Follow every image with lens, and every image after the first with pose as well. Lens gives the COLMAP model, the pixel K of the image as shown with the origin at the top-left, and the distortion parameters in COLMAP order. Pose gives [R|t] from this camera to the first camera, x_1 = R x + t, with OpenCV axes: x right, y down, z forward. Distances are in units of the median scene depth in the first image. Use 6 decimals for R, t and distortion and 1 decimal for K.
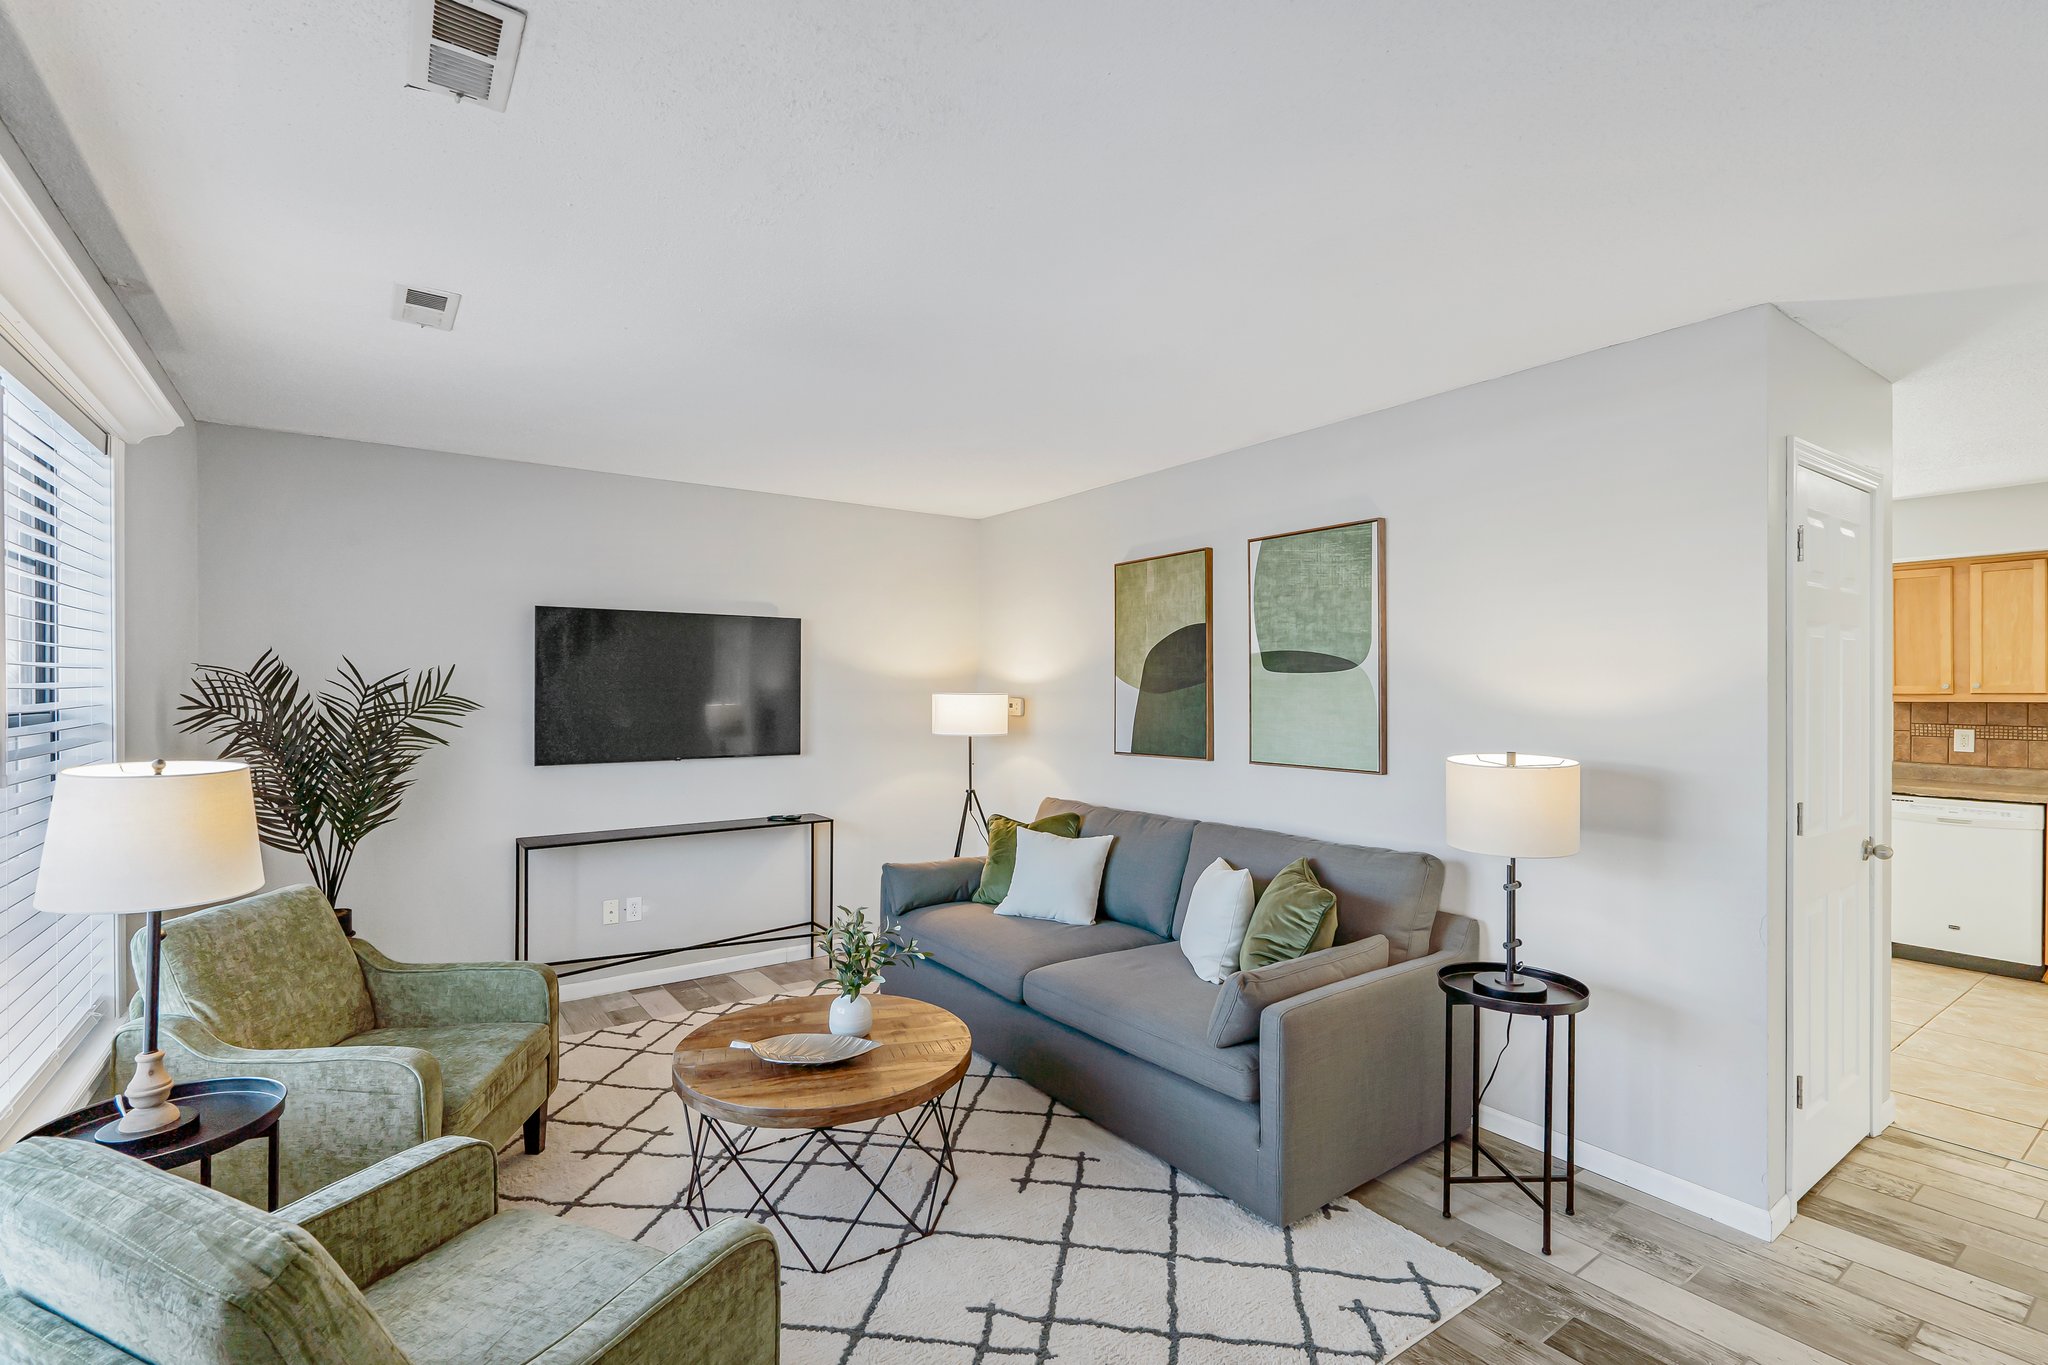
lens RADIAL K [[931.7, 0, 980.1], [0, 931.7, 697.3], [0, 0, 1]] dist [-0.000414, 0.000148]
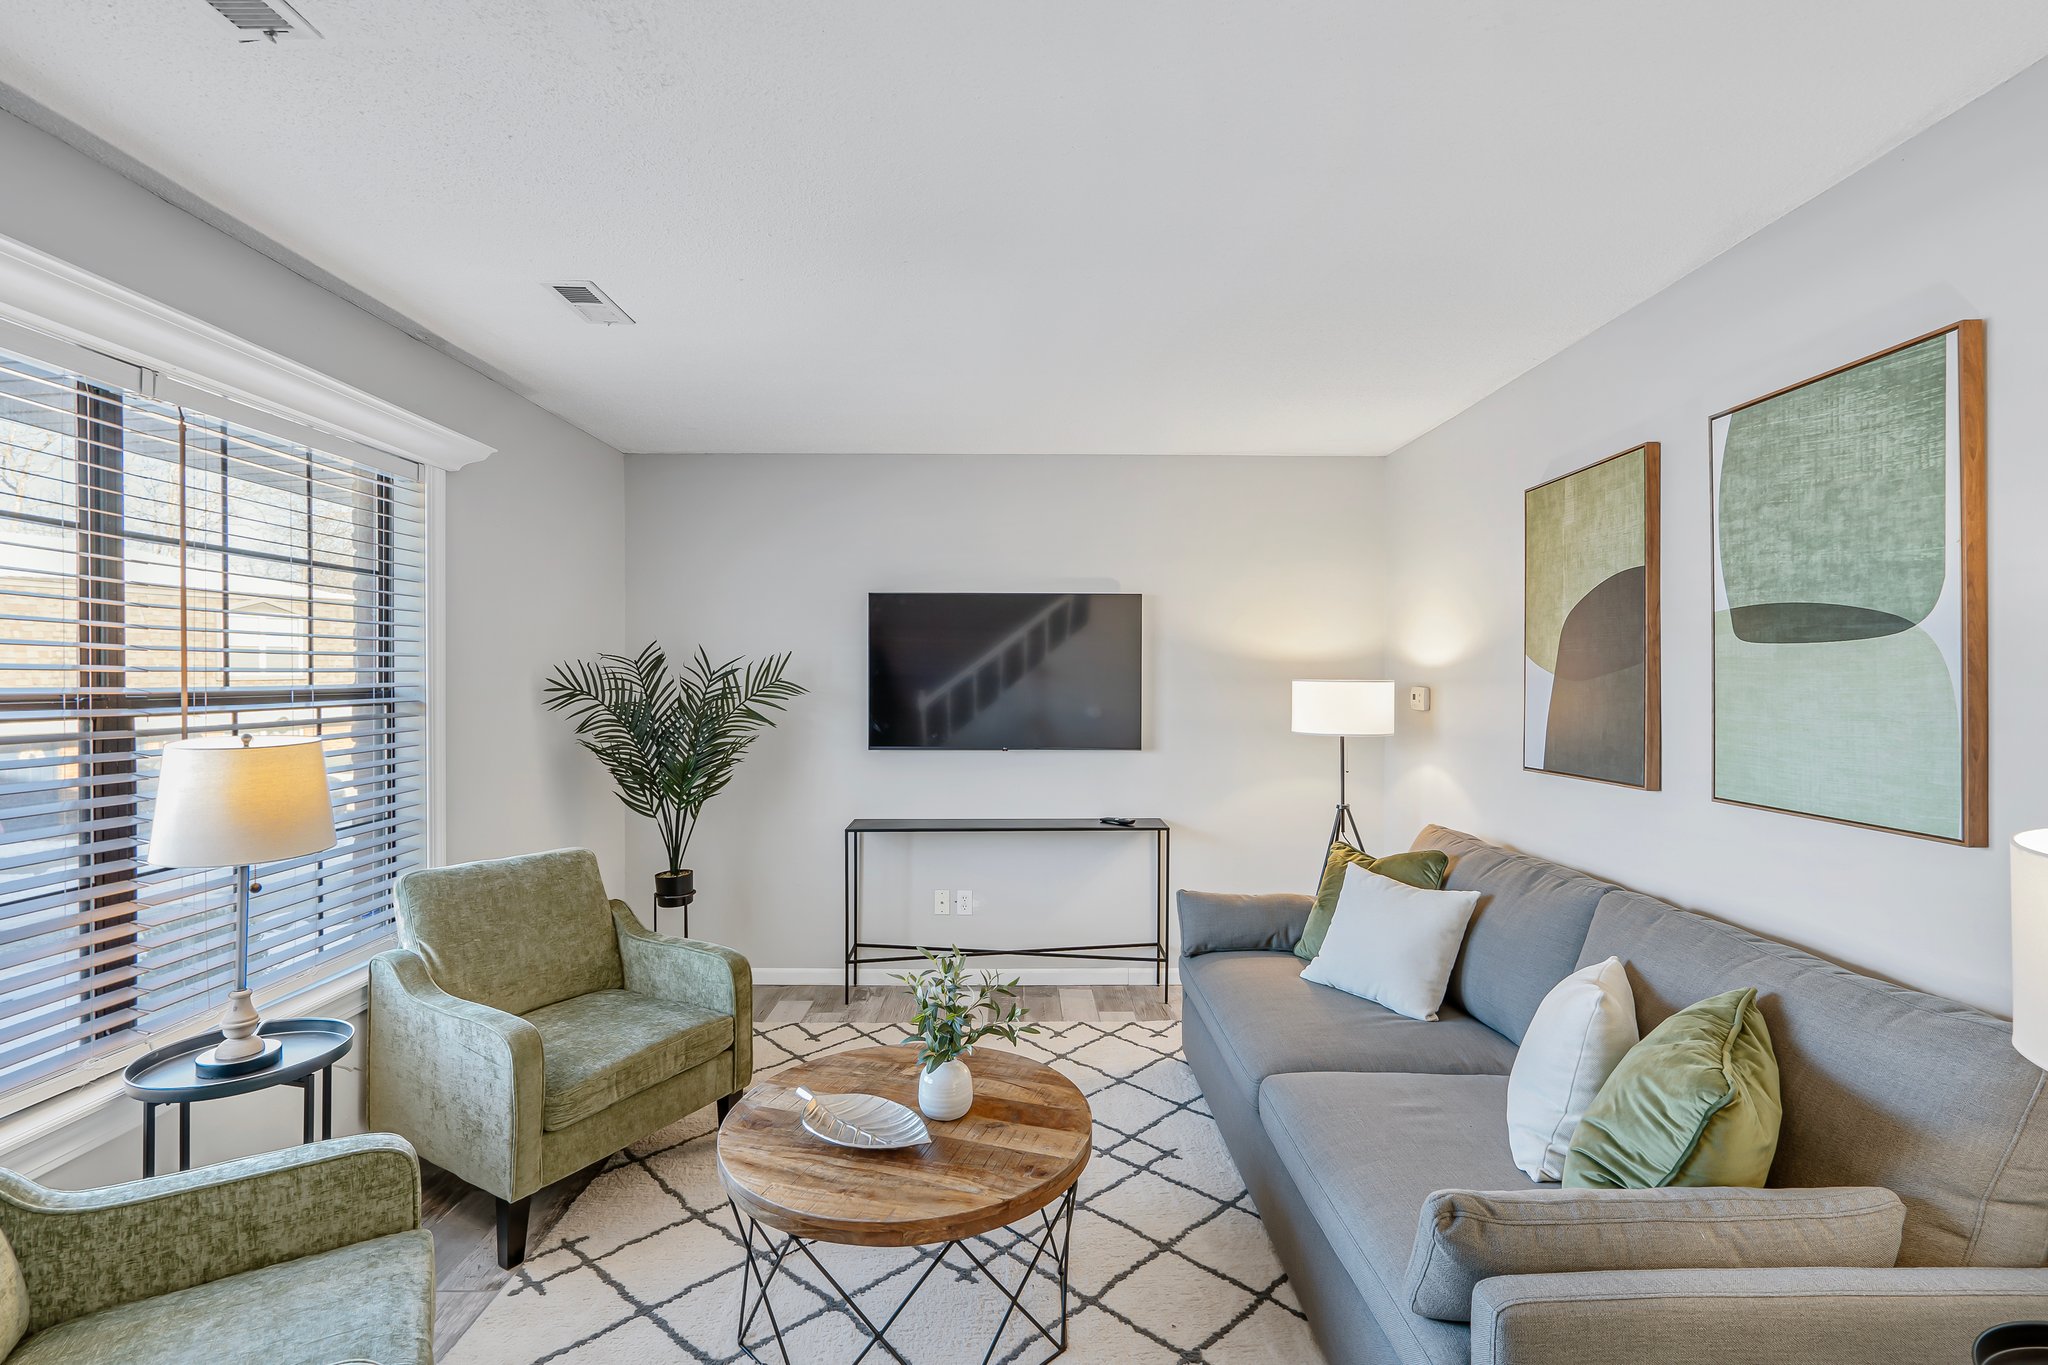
lens RADIAL K [[921.2, 0, 1024.0], [0, 921.2, 682.5], [0, 0, 1]] dist [0.000688, 0.000559]
pose [[0.831045, 0.003767, -0.556193, 0.267846], [-0.006221, 0.999977, -0.002524, 0.001242], [0.556171, 0.005557, 0.831050, 0.300686]]
